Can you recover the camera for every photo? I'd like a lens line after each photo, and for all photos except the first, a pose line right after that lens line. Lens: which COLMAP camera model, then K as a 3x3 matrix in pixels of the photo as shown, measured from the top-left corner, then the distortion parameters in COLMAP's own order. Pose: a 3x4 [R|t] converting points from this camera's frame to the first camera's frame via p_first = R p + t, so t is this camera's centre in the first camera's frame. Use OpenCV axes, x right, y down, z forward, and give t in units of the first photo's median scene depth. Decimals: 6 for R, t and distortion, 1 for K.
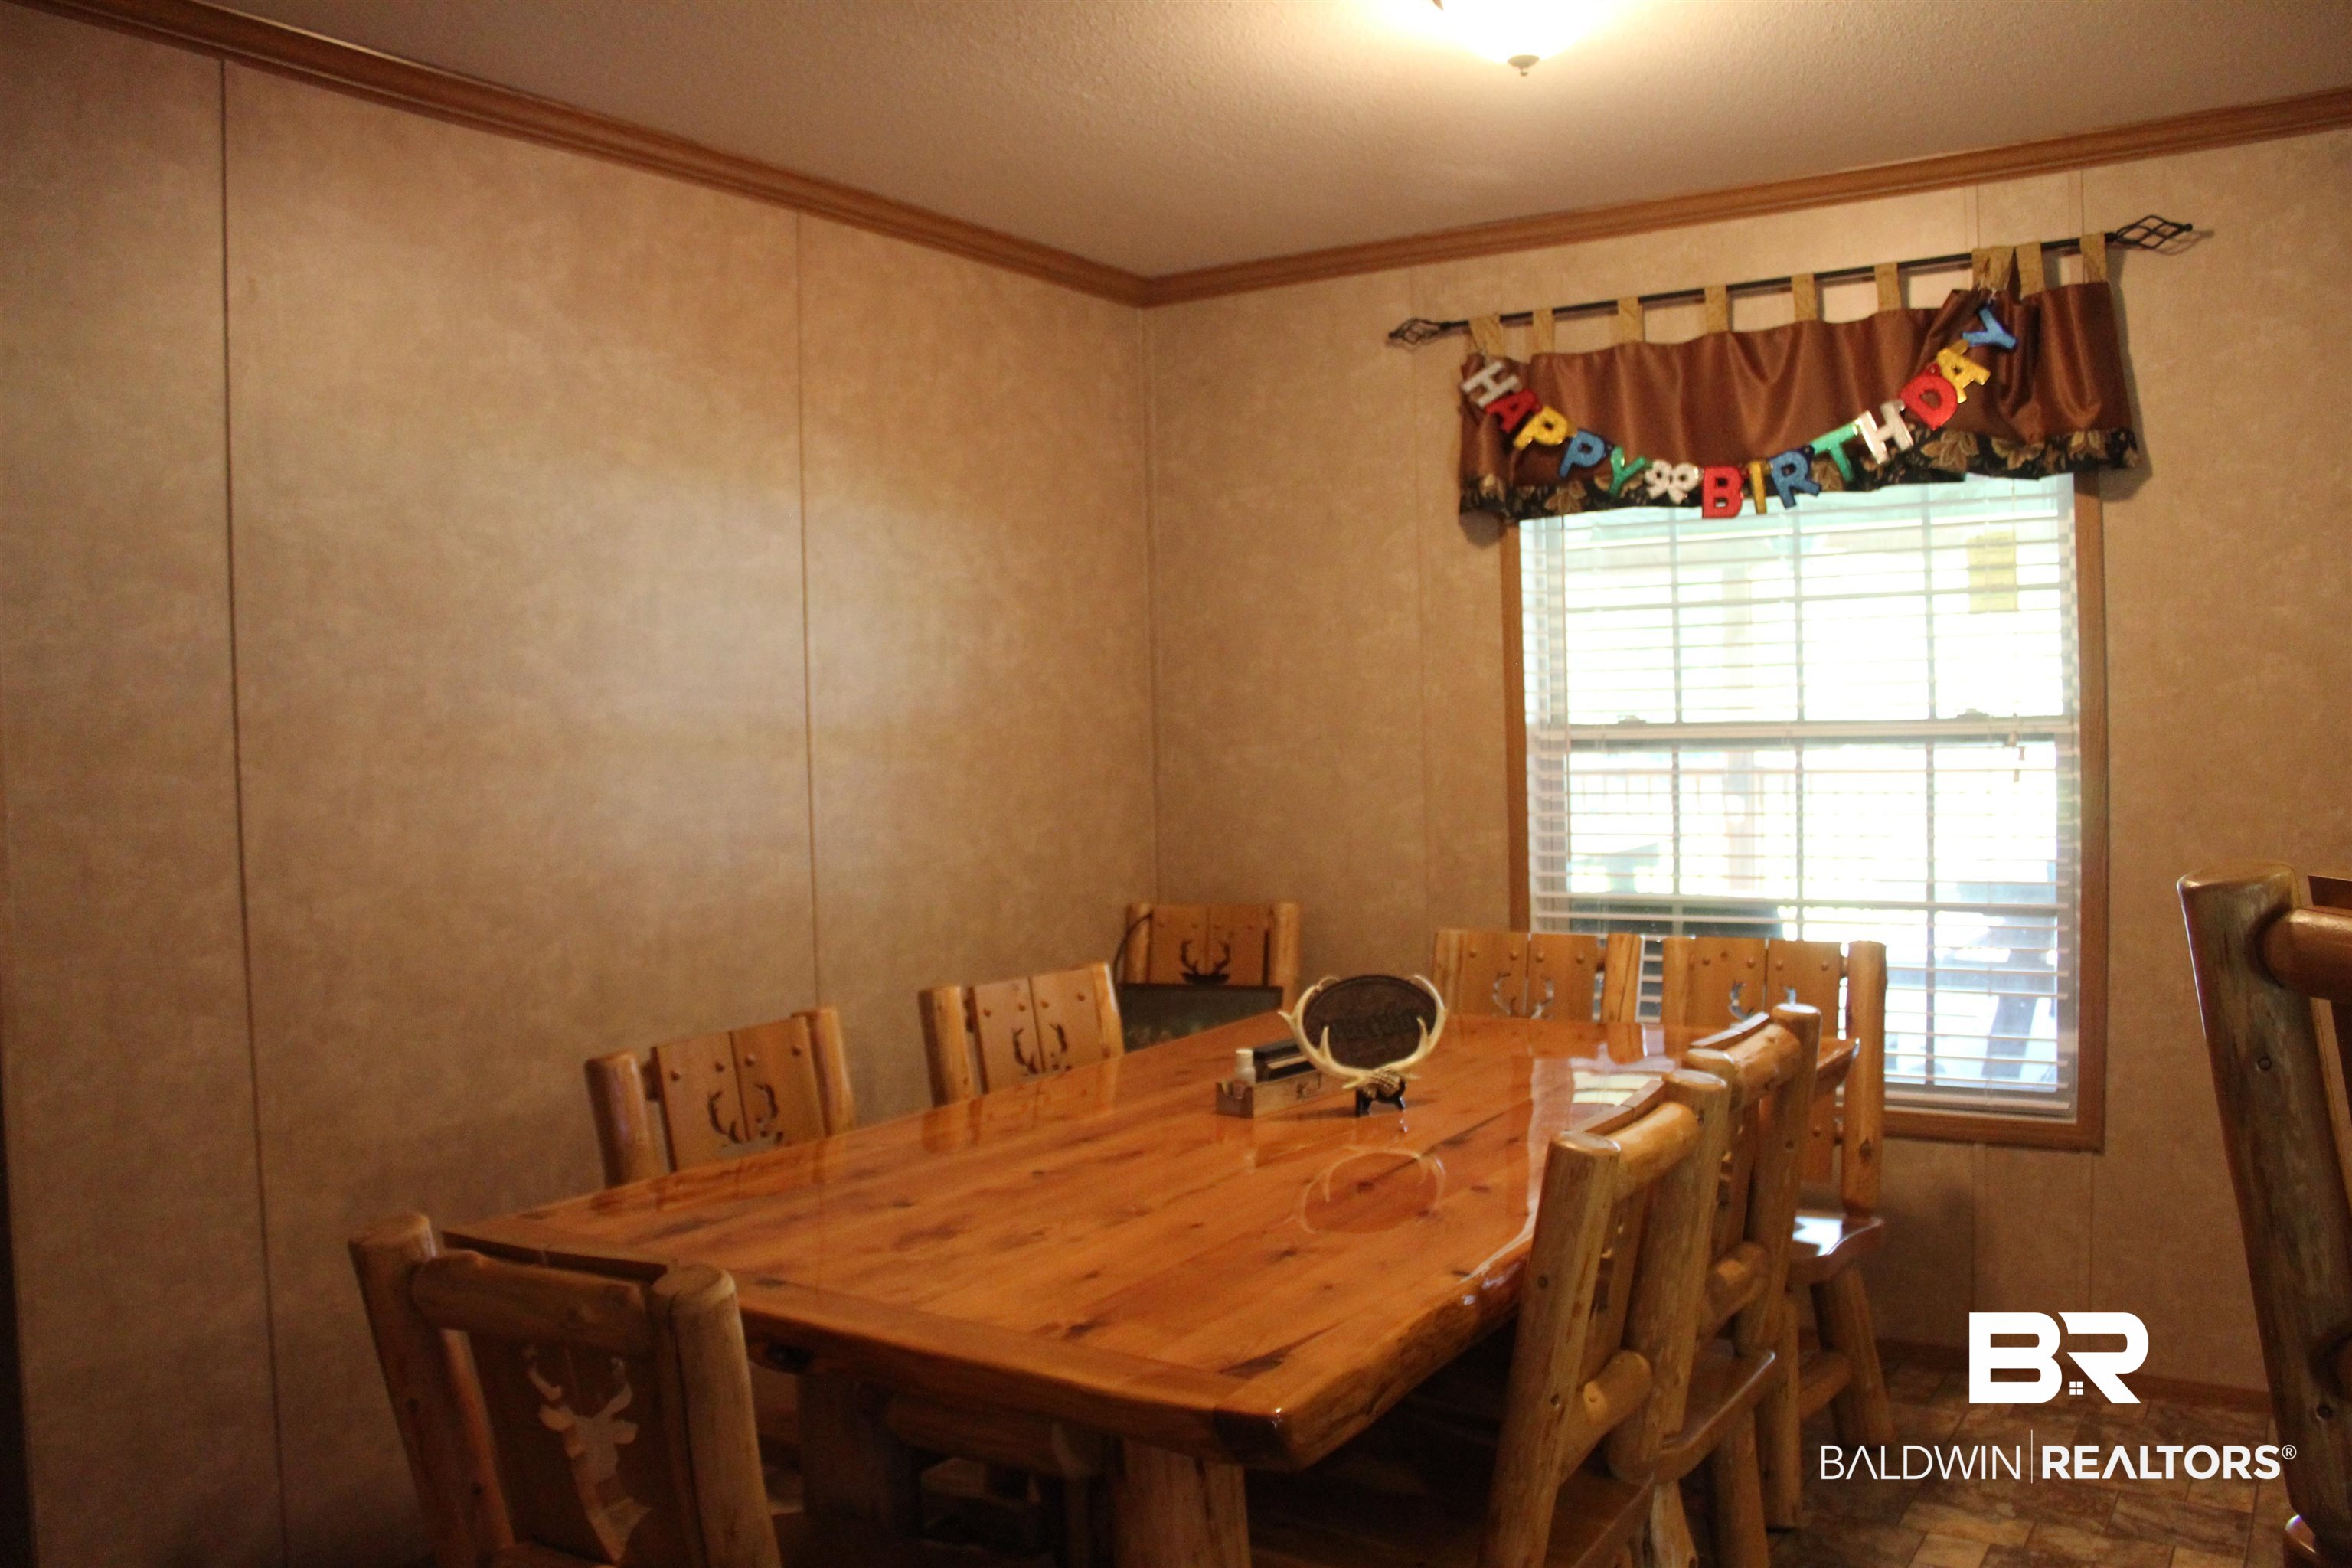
lens RADIAL K [[1853.3, 0, 1118.3], [0, 1853.3, 791.5], [0, 0, 1]] dist [-0.148116, 0.100095]
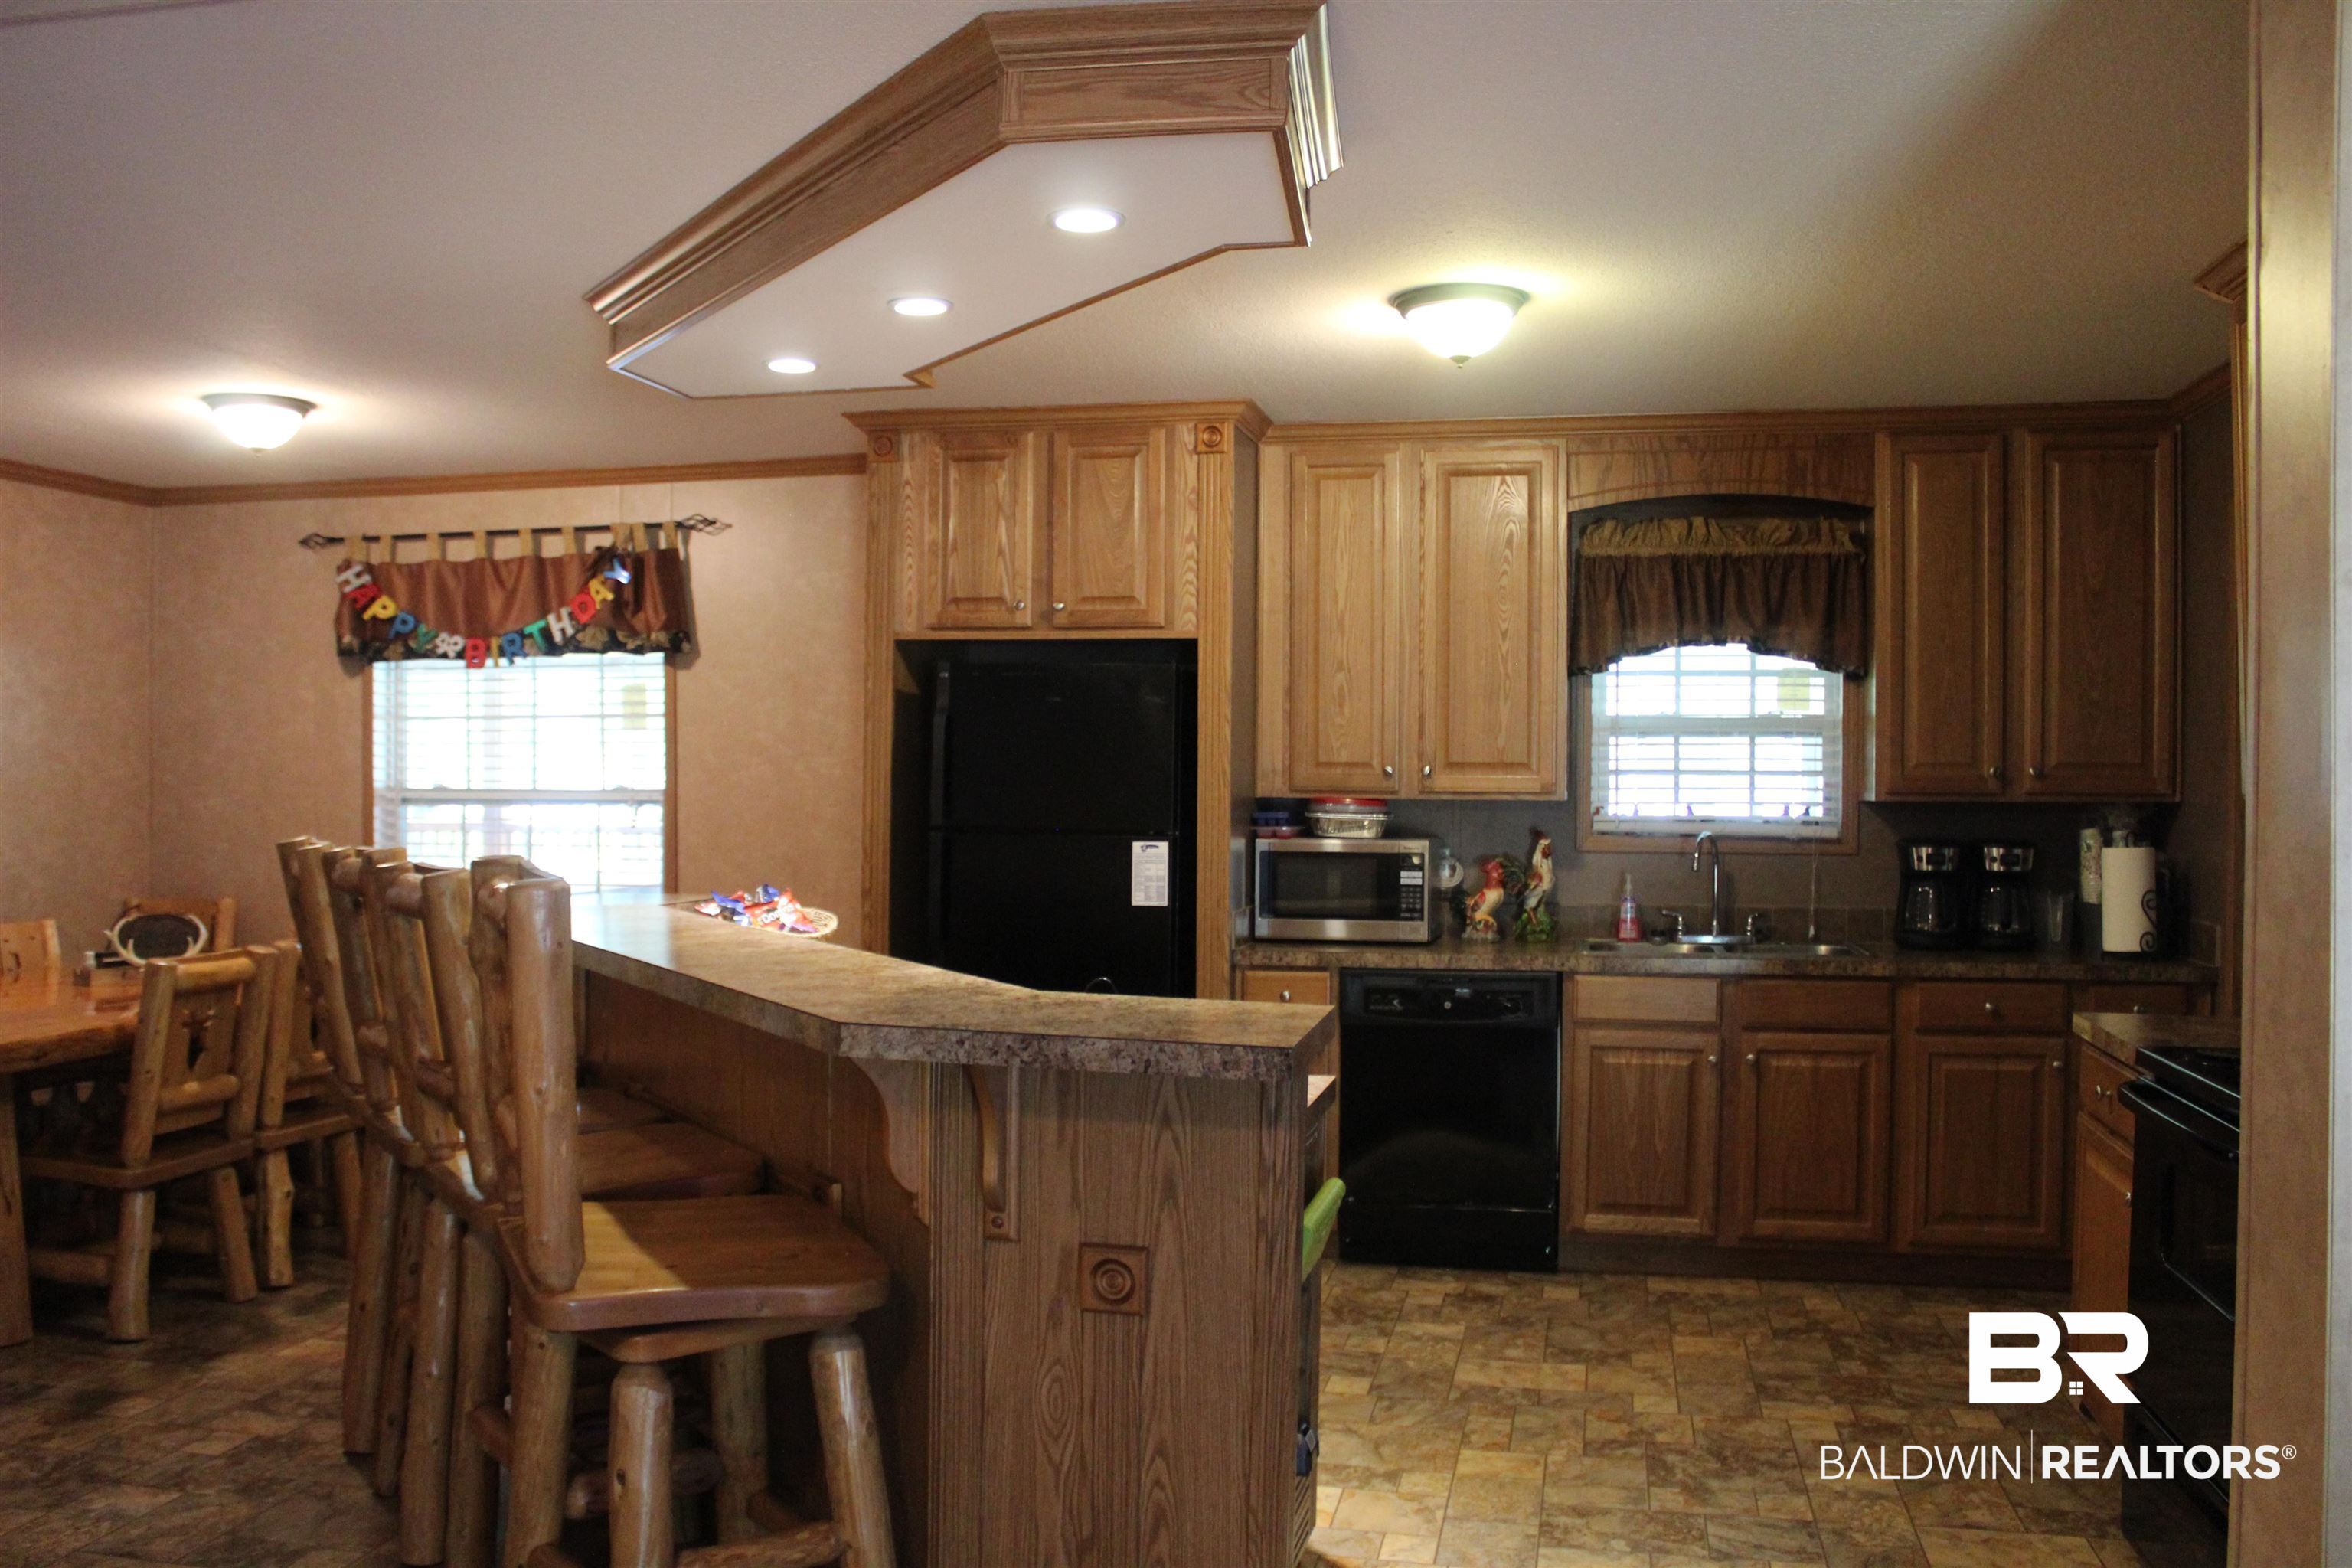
lens RADIAL K [[1853.3, 0, 1118.3], [0, 1853.3, 791.5], [0, 0, 1]] dist [-0.148116, 0.100095]
pose [[0.931365, 0.026755, 0.363103, 0.267083], [-0.013589, 0.999156, -0.038765, 0.021190], [-0.363834, 0.031170, 0.930942, -0.768673]]
